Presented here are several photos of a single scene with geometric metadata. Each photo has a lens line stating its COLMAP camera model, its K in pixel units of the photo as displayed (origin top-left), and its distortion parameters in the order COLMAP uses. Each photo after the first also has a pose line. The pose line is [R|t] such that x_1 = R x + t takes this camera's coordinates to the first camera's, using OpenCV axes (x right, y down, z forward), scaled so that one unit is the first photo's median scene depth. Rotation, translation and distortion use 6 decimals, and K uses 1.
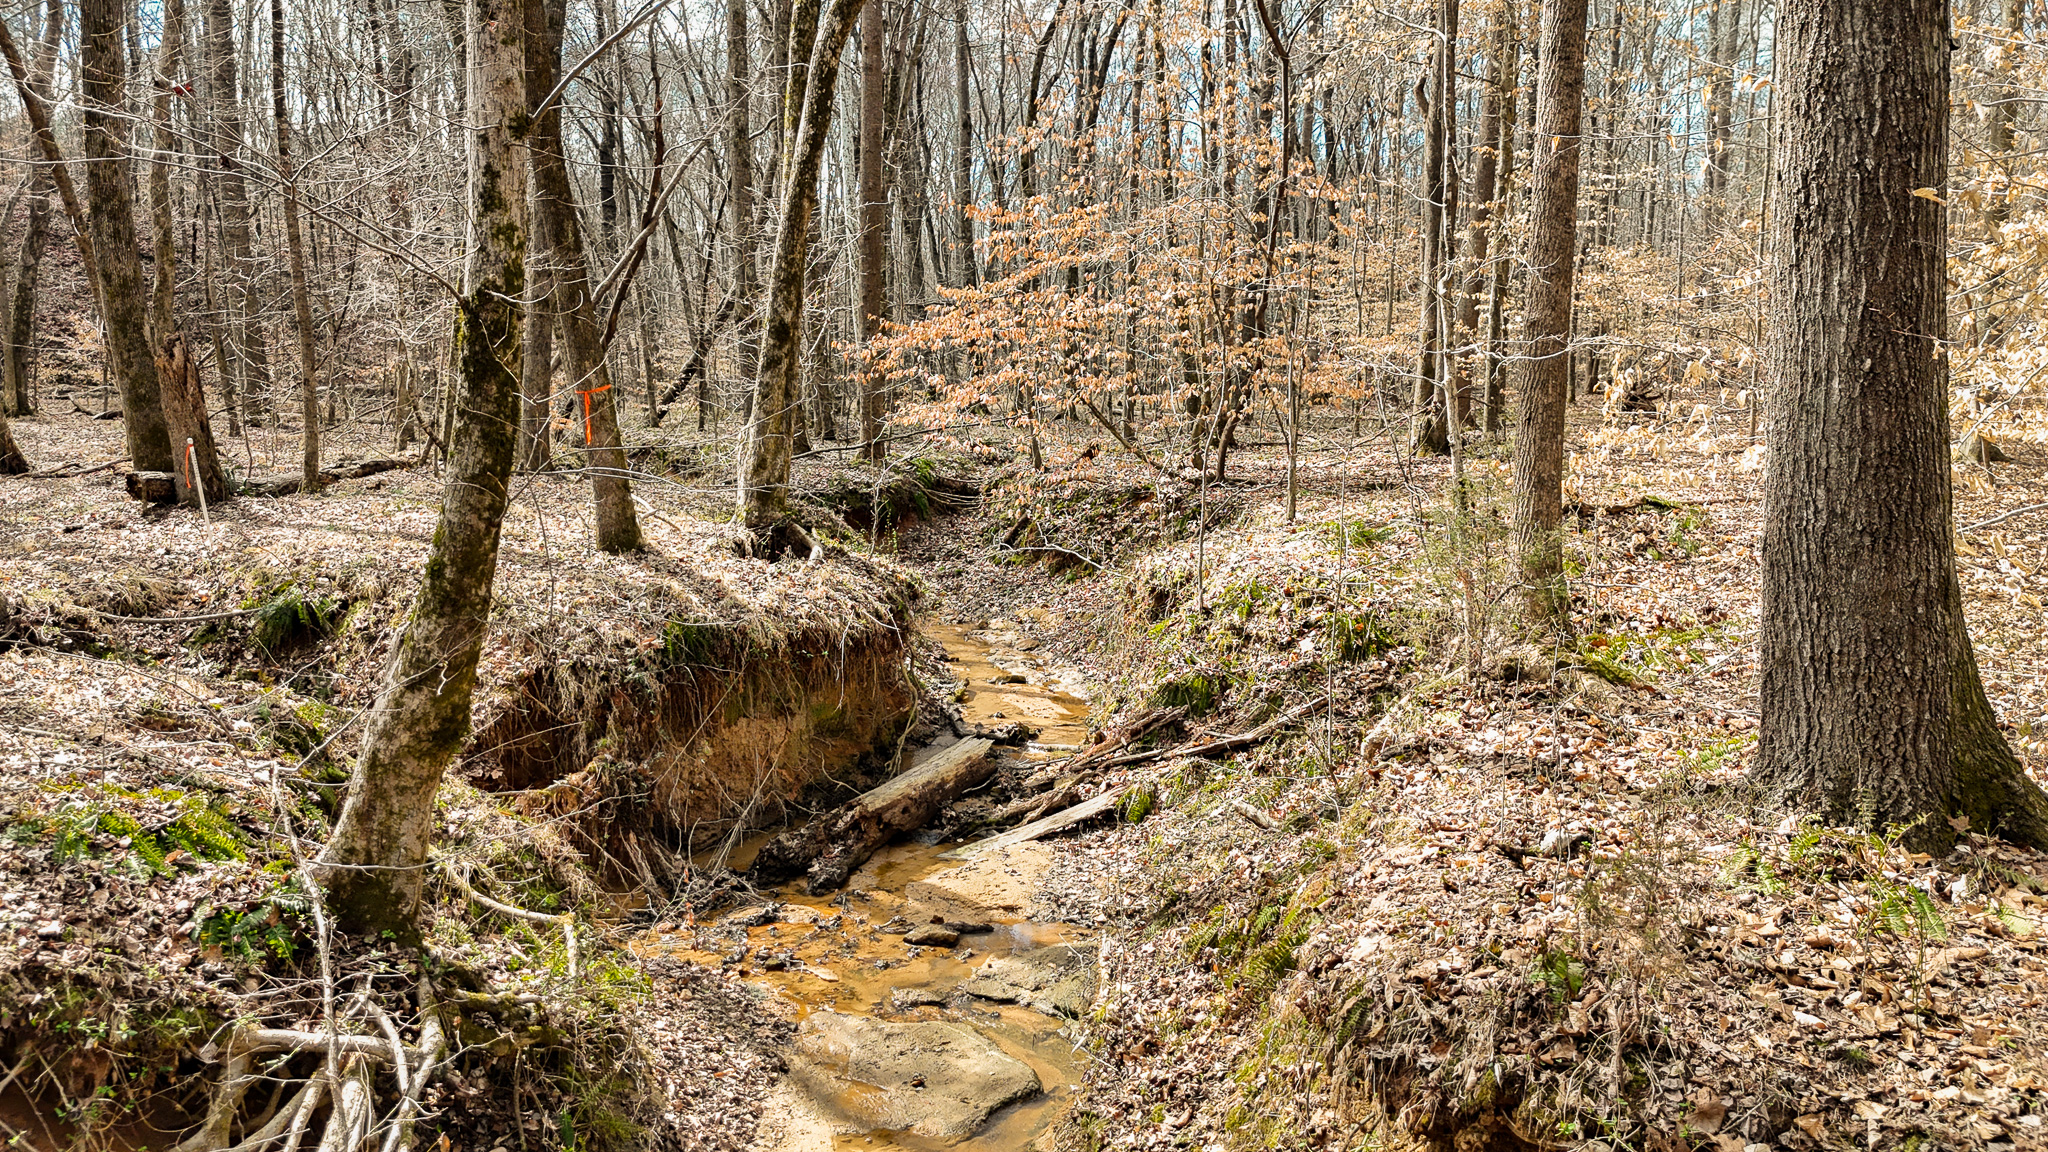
lens RADIAL K [[1464.7, 0, 1024.0], [0, 1464.7, 576.0], [0, 0, 1]] dist [0.051377, -0.060237]
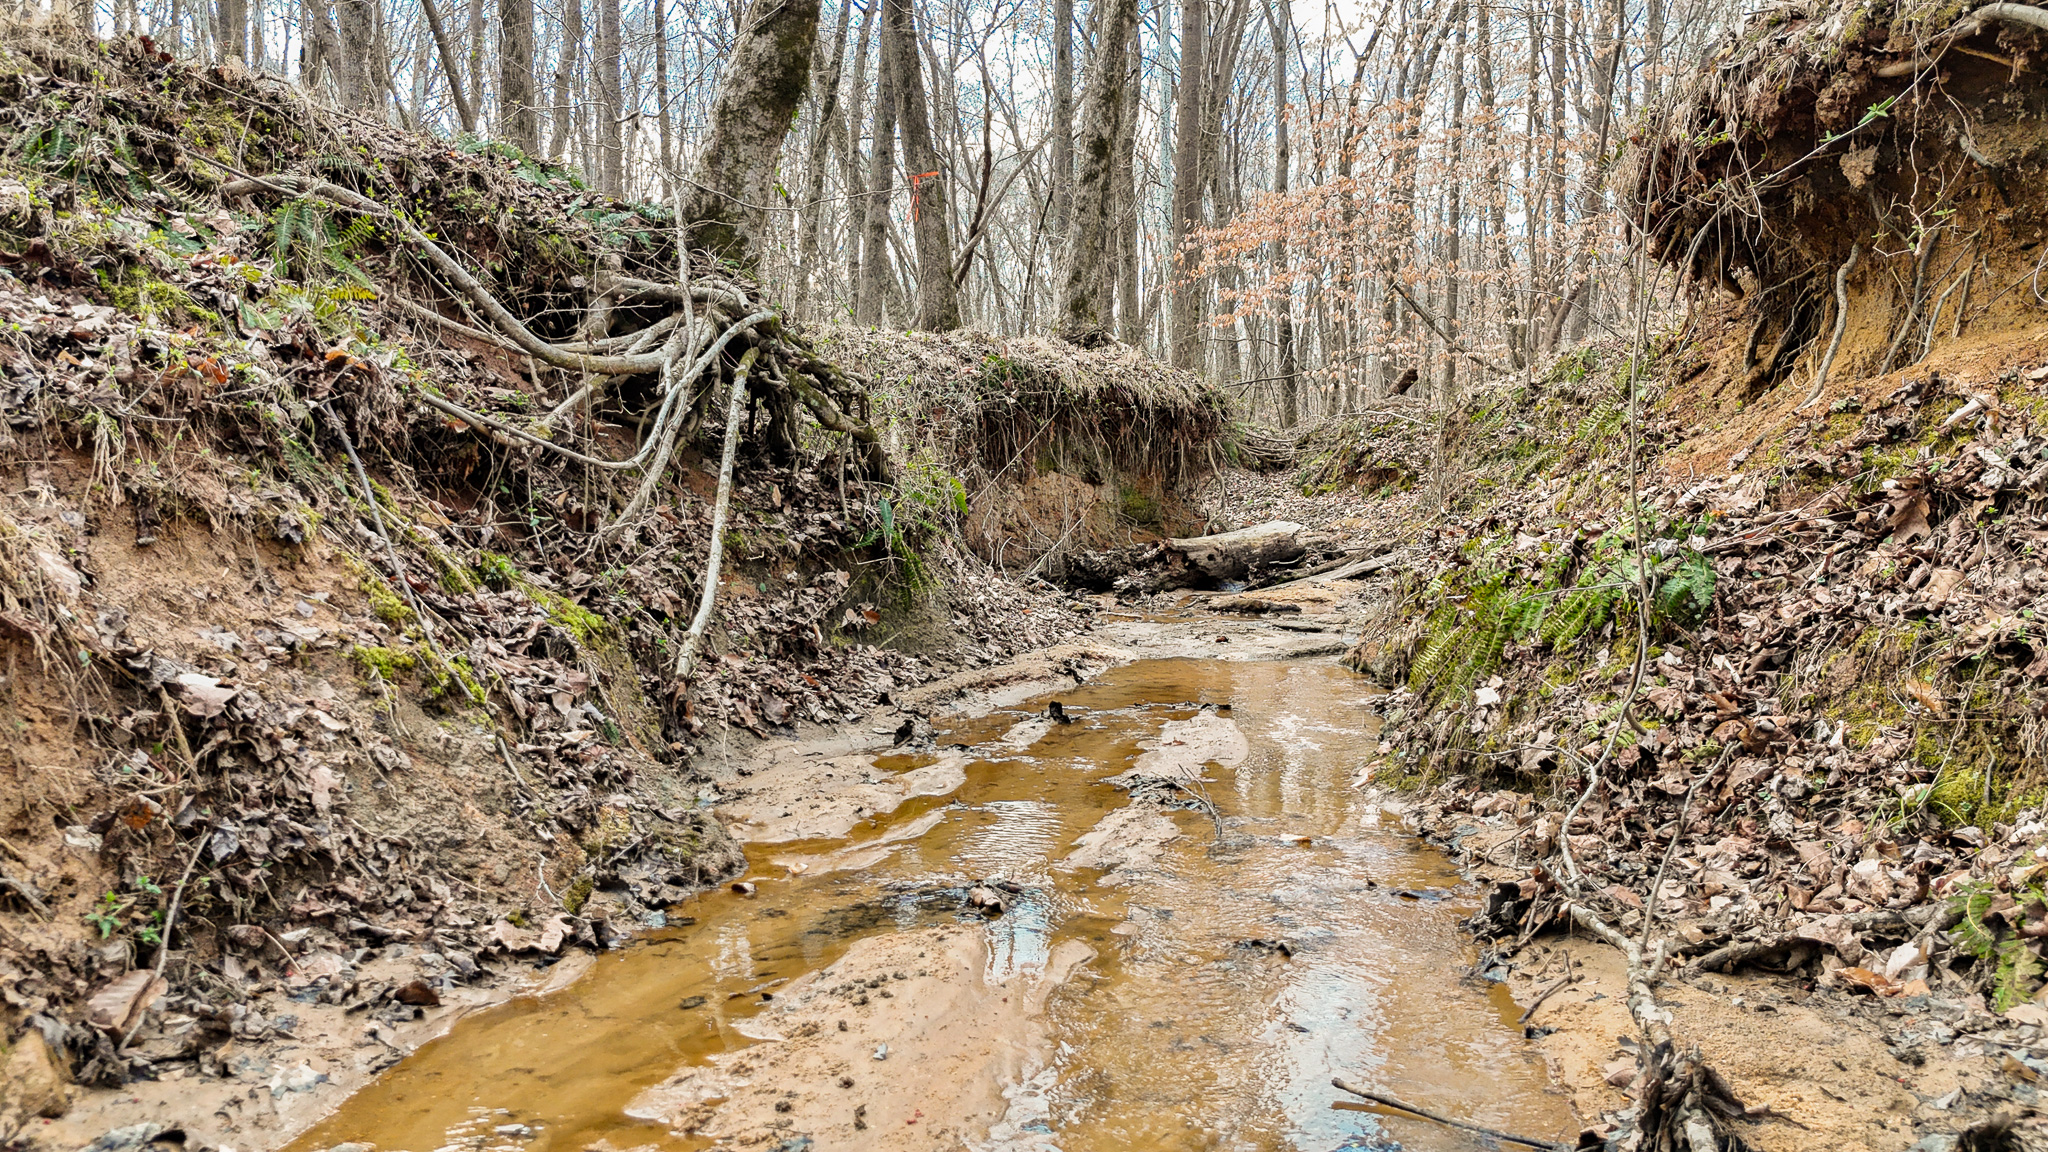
lens RADIAL K [[1464.7, 0, 1024.0], [0, 1464.7, 576.0], [0, 0, 1]] dist [0.051377, -0.060237]
pose [[0.978079, 0.015473, -0.207659, 0.001349], [-0.027363, 0.998138, -0.054507, 0.217091], [0.206429, 0.058995, 0.976681, 0.005293]]
